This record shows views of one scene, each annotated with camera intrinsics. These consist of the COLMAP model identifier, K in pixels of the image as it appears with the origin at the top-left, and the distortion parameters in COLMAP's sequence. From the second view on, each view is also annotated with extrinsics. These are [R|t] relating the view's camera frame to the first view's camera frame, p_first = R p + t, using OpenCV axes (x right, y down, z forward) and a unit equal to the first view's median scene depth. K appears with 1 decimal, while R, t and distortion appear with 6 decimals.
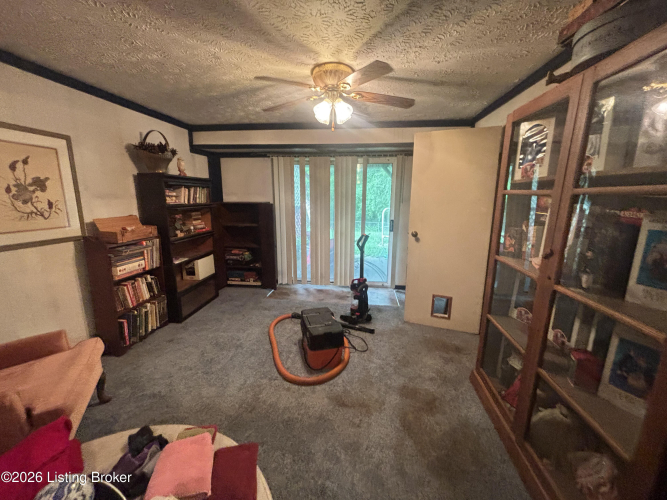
lens RADIAL K [[269.3, 0, 333.5], [0, 269.3, 250.0], [0, 0, 1]] dist [0.001776, 0.000059]
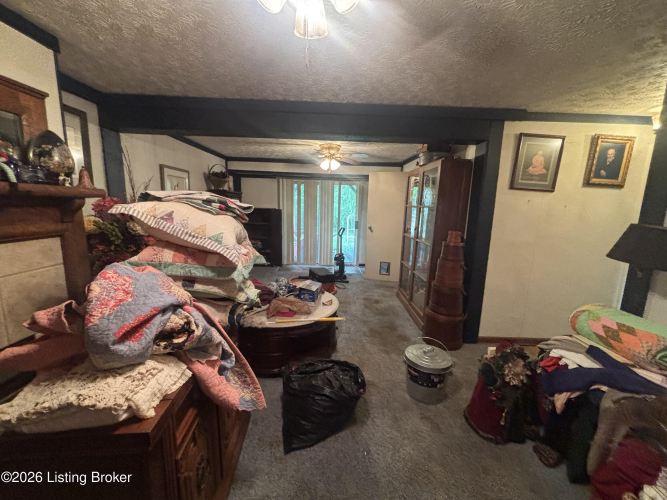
lens RADIAL K [[269.3, 0, 333.5], [0, 269.3, 250.0], [0, 0, 1]] dist [0.001776, 0.000059]
pose [[0.989665, -0.002525, 0.143380, -0.151191], [0.005891, 0.999717, -0.023056, 0.098563], [-0.143281, 0.023662, 0.989399, -0.562658]]
